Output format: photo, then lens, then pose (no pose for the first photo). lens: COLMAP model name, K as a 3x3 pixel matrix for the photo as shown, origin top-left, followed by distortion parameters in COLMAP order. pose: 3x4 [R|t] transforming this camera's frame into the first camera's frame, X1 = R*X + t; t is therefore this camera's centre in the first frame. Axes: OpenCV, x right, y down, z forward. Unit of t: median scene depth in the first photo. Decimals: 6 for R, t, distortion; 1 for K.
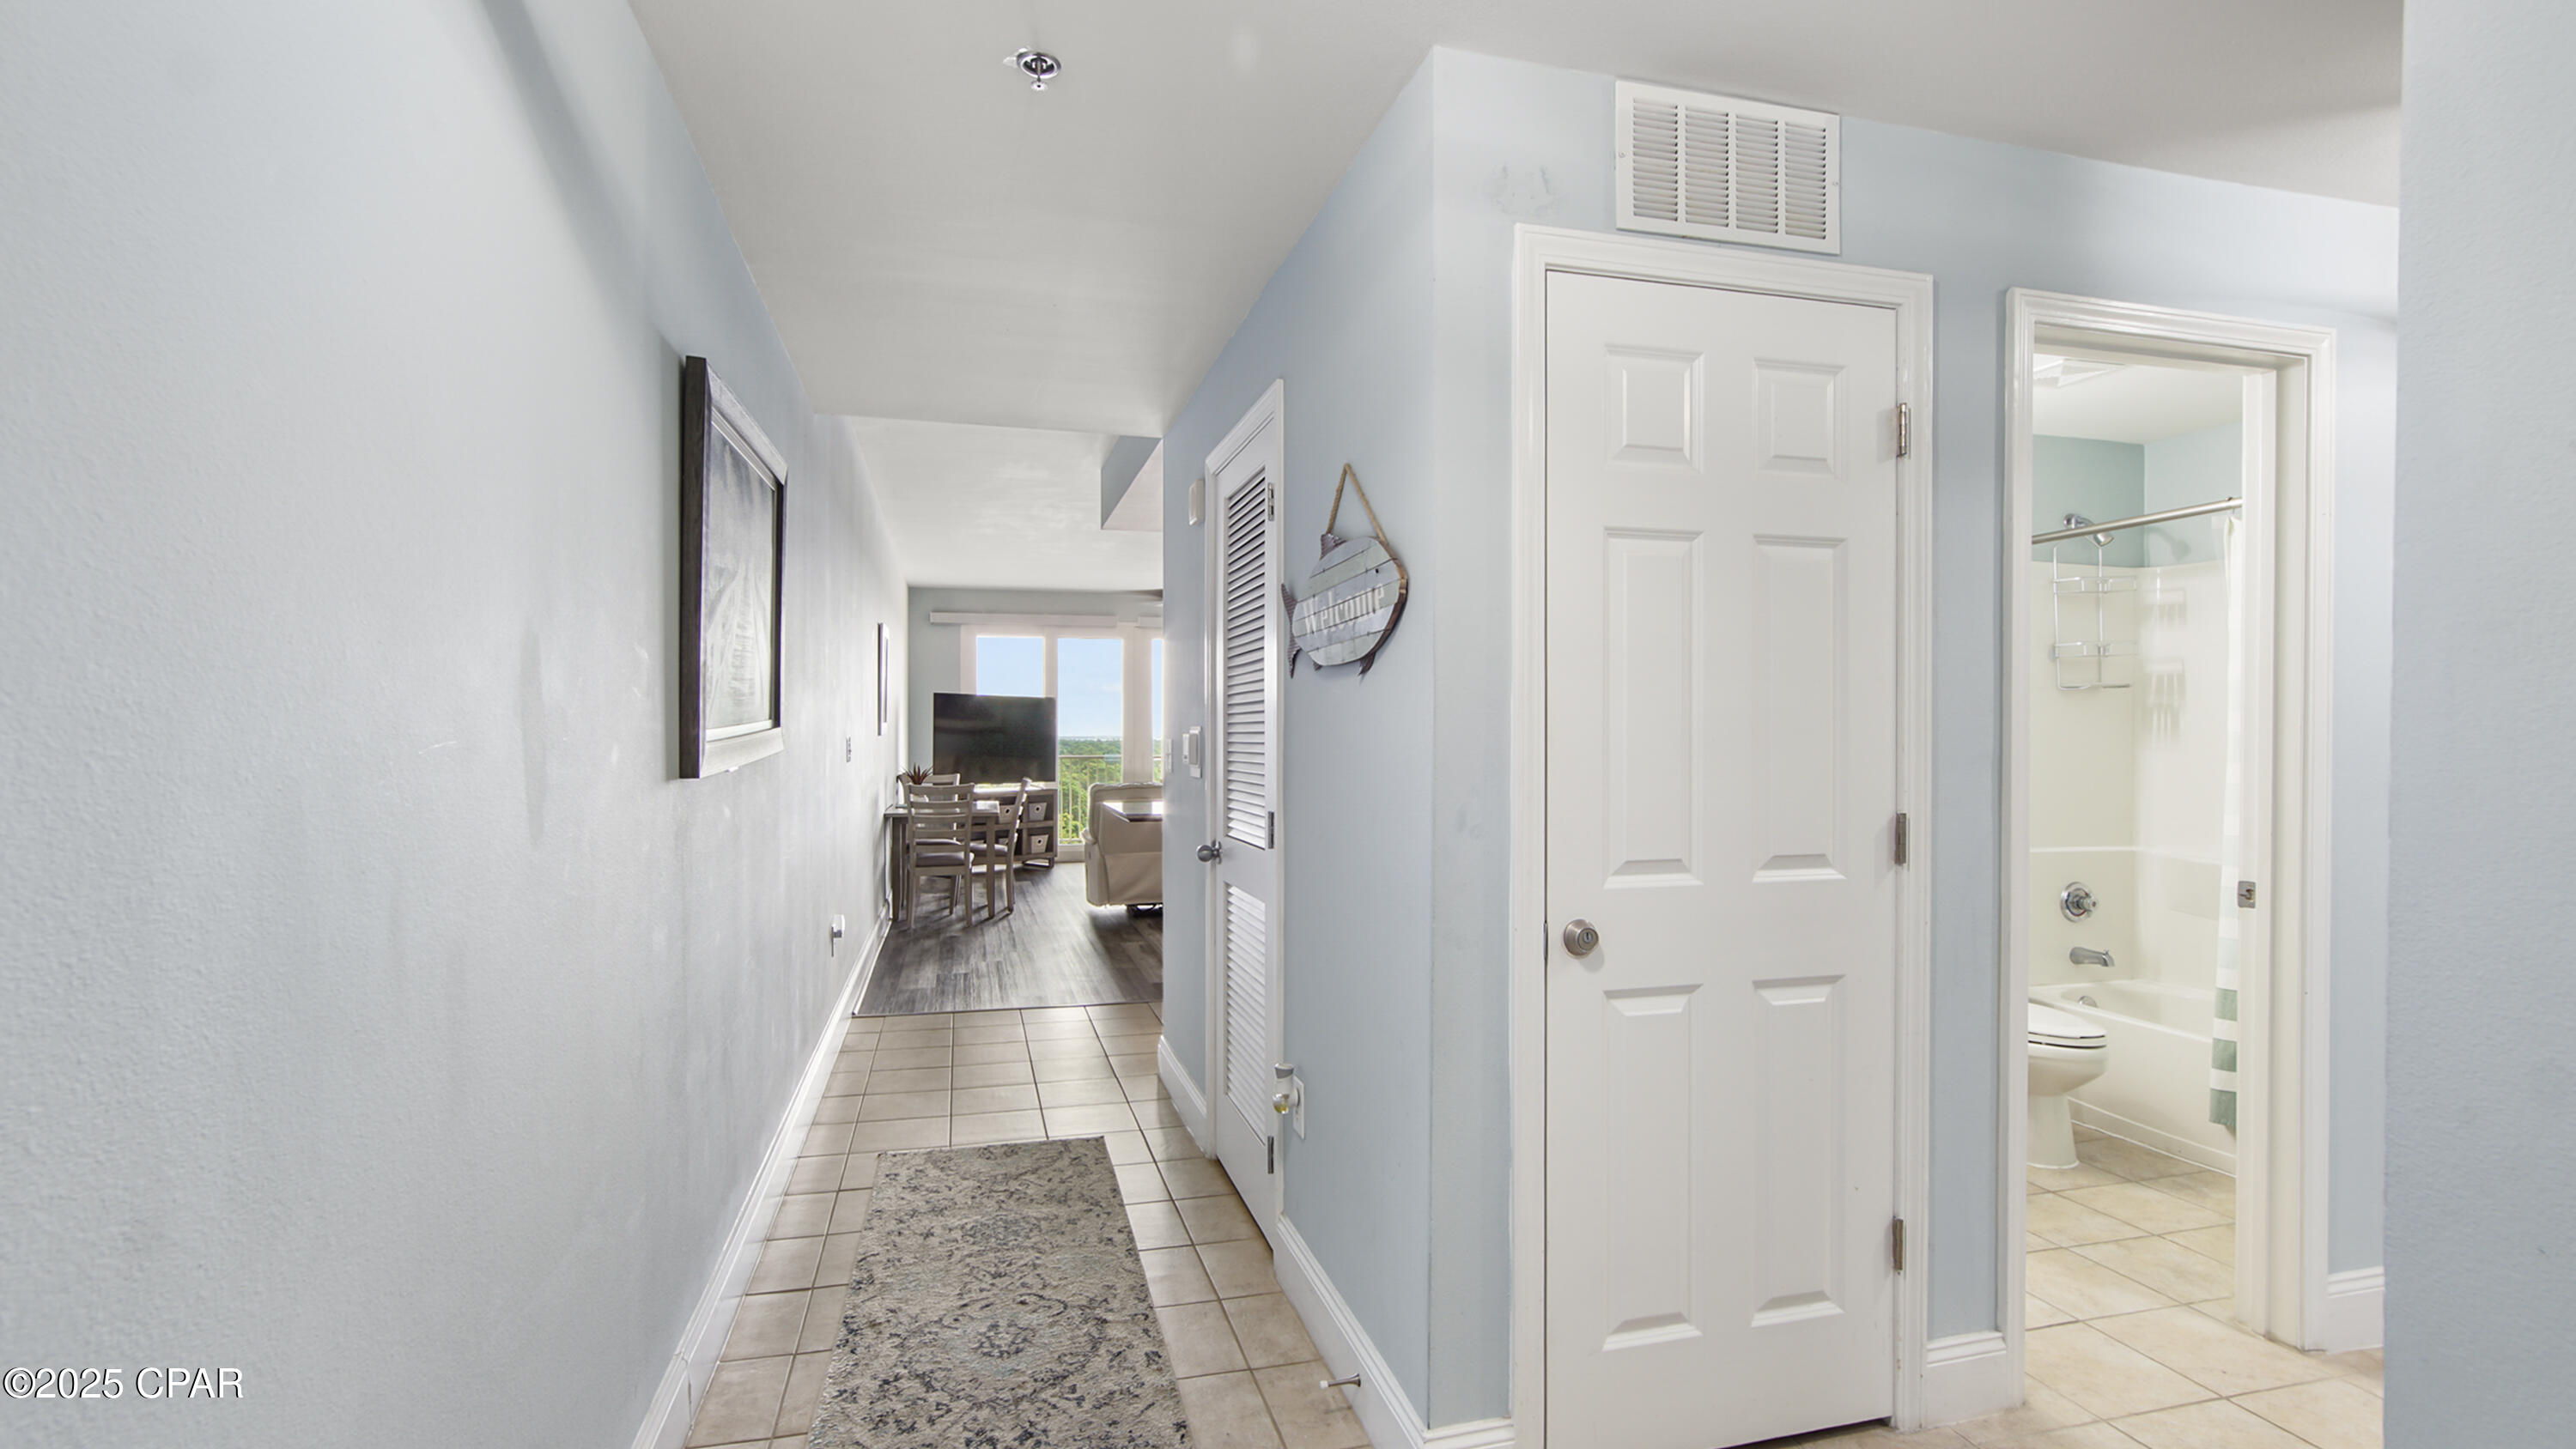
lens RADIAL K [[1189.5, 0, 1300.1], [0, 1189.5, 749.9], [0, 0, 1]] dist [-0.003850, -0.000322]
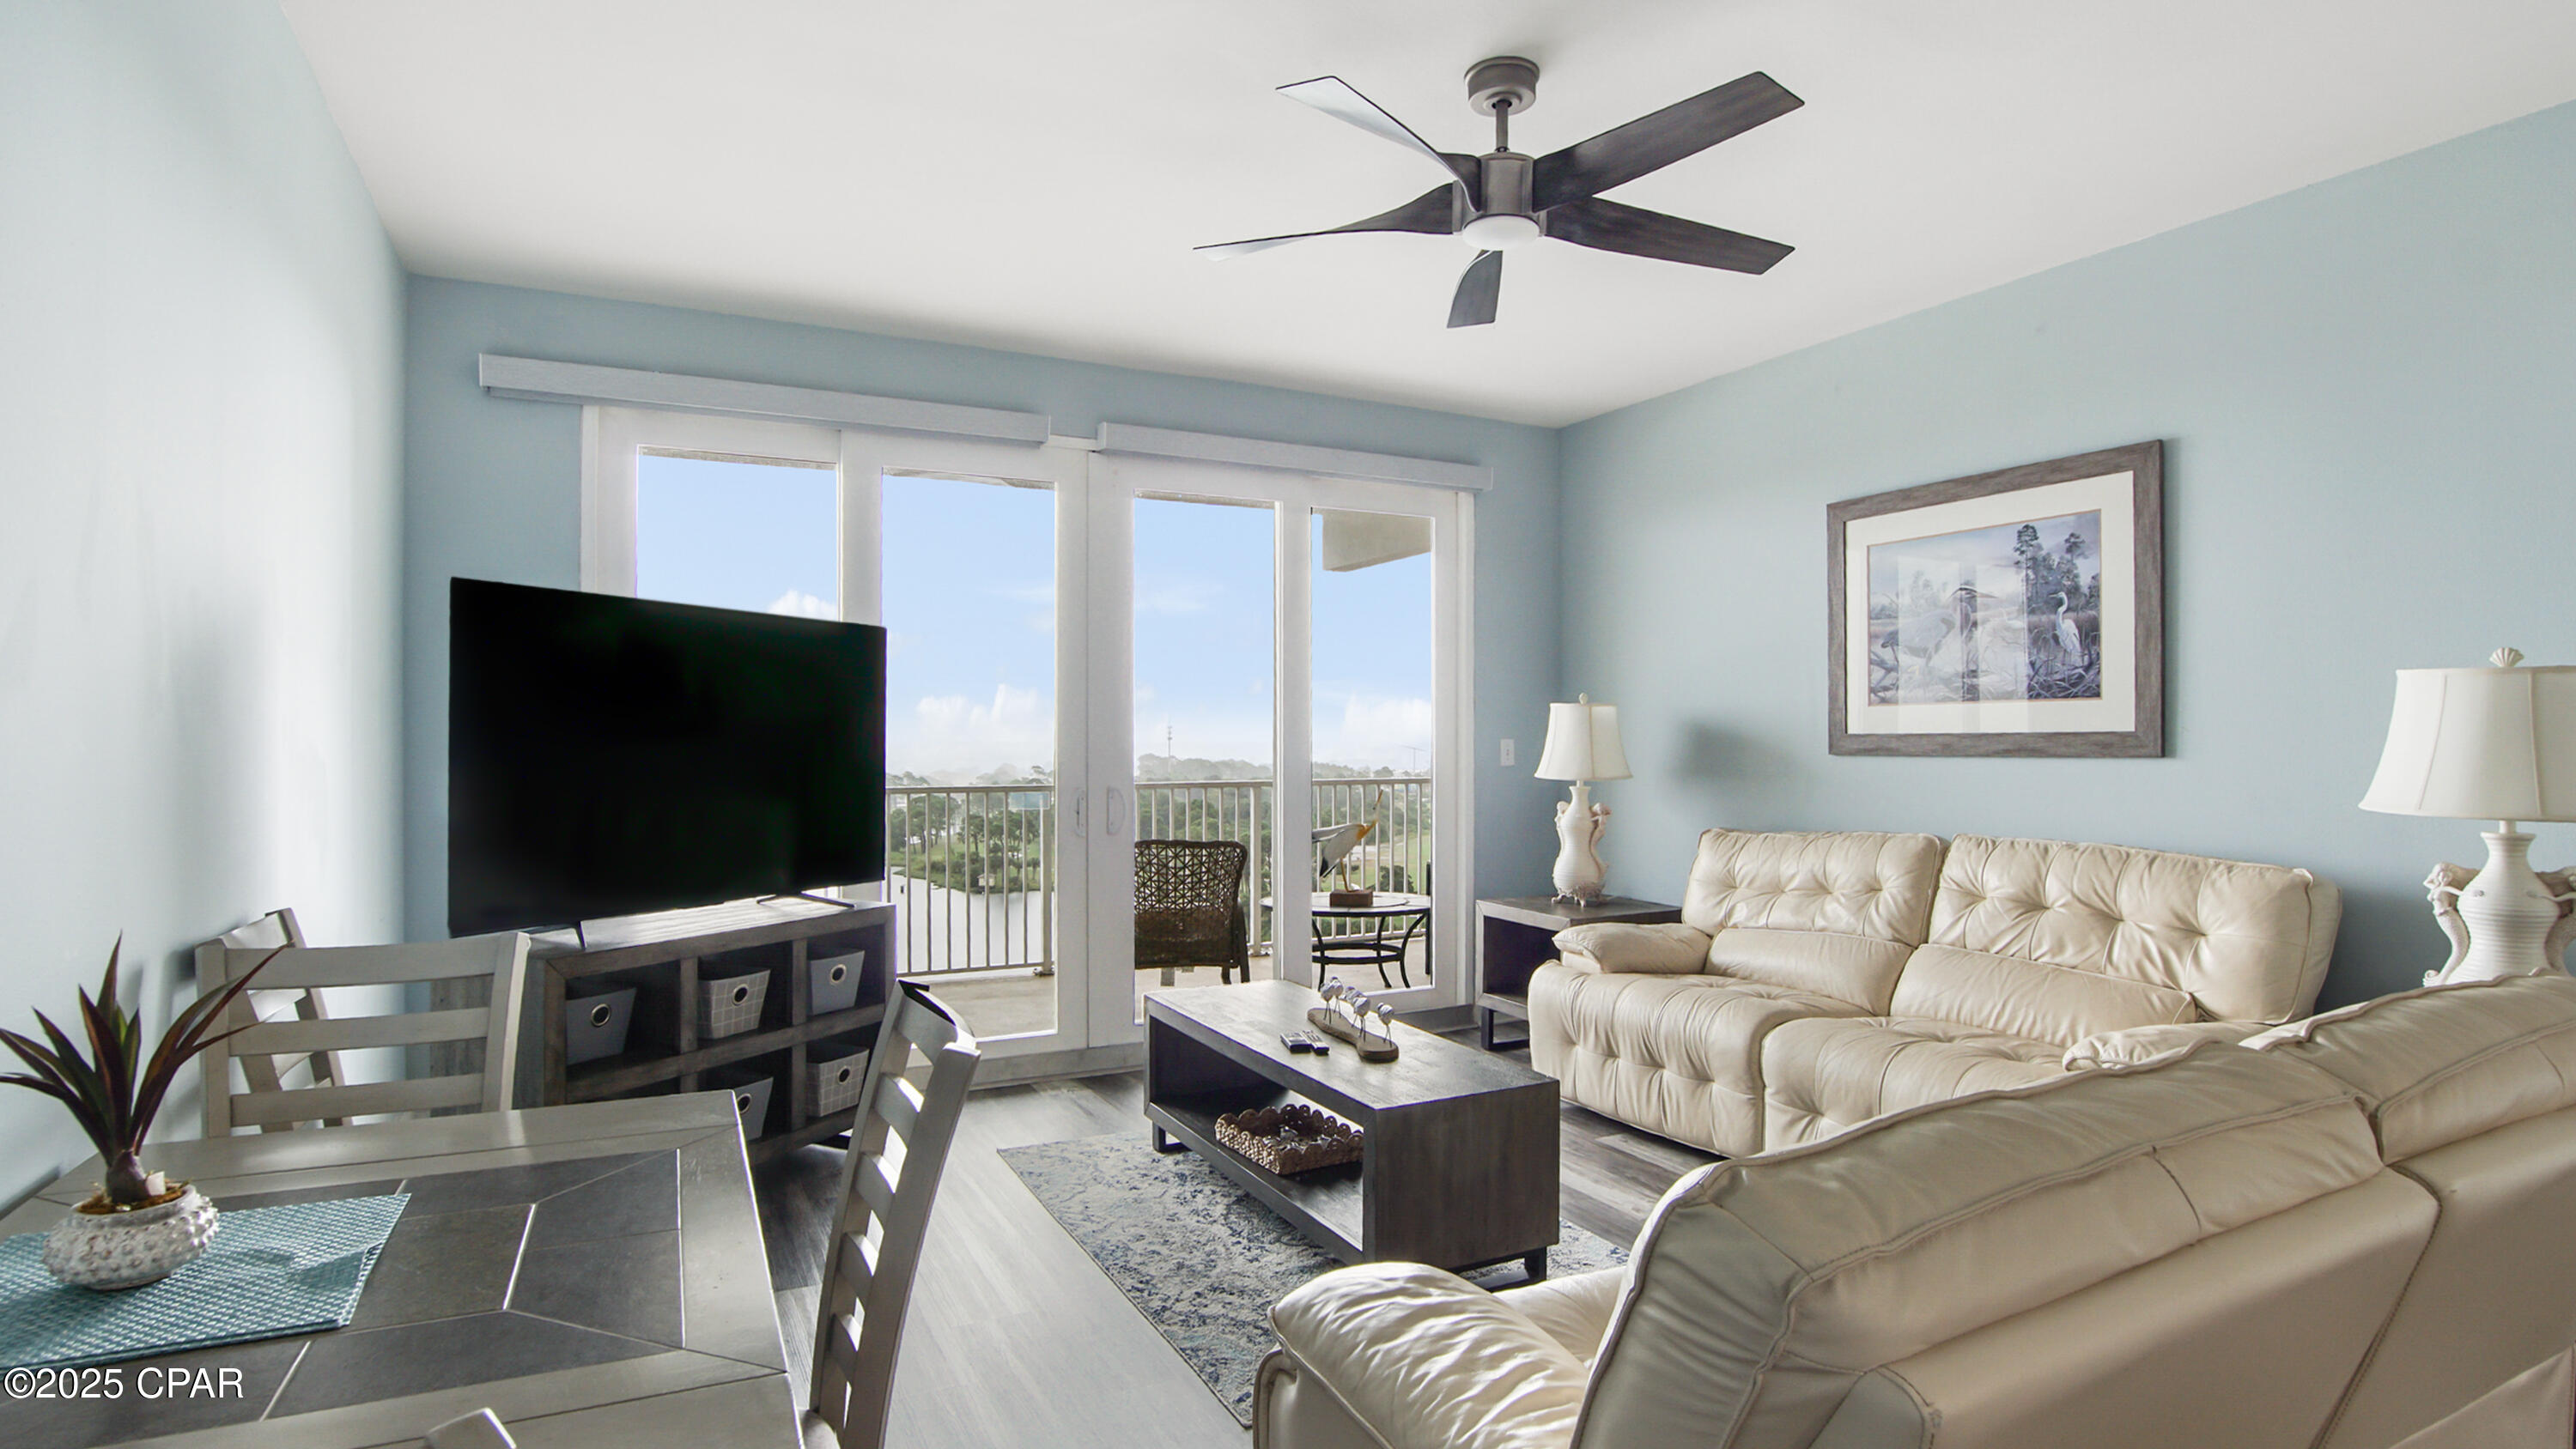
lens RADIAL K [[1326.4, 0, 1280.2], [0, 1326.4, 730.6], [0, 0, 1]] dist [-0.005990, -0.000498]
pose [[0.983724, -0.000555, 0.179688, -0.176867], [0.004161, 0.999797, -0.019694, -0.007883], [-0.179641, 0.020121, 0.983527, 0.664562]]
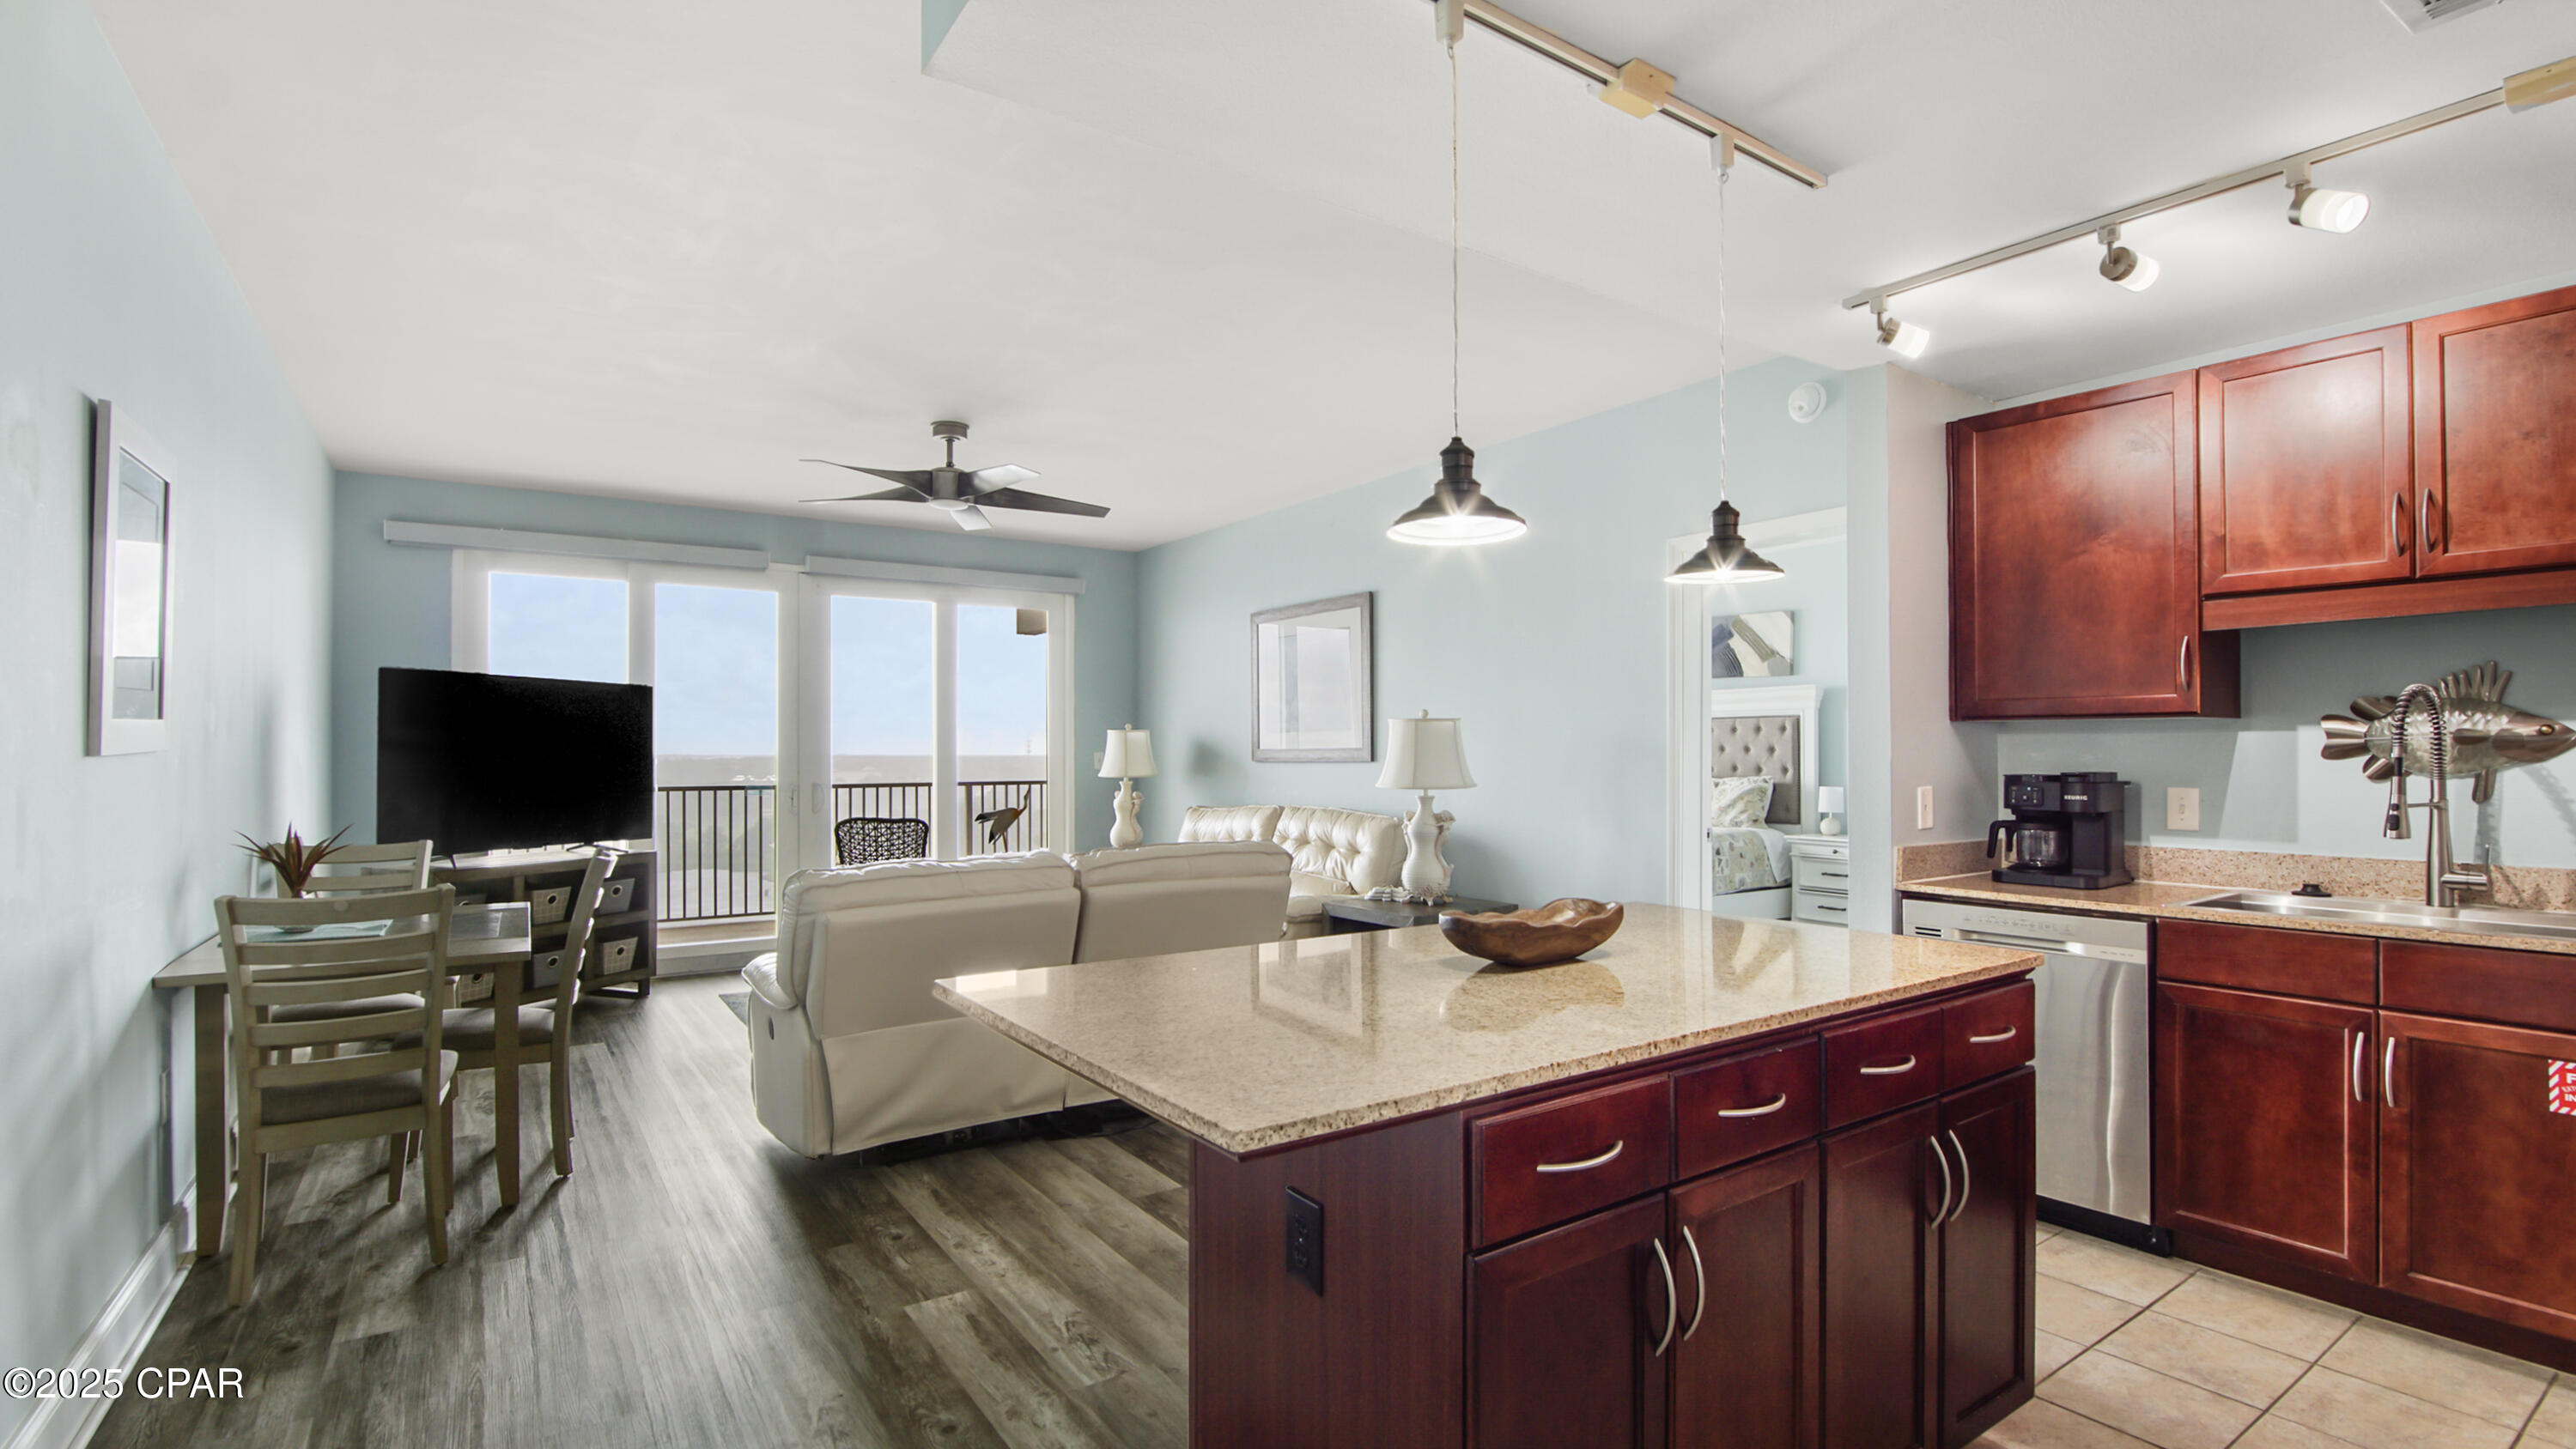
lens RADIAL K [[1189.5, 0, 1300.1], [0, 1189.5, 749.9], [0, 0, 1]] dist [-0.003850, -0.000322]
pose [[0.948631, -0.002394, 0.316376, -0.101825], [0.007571, 0.999857, -0.015134, -0.003894], [-0.316294, 0.016752, 0.948513, 0.409976]]
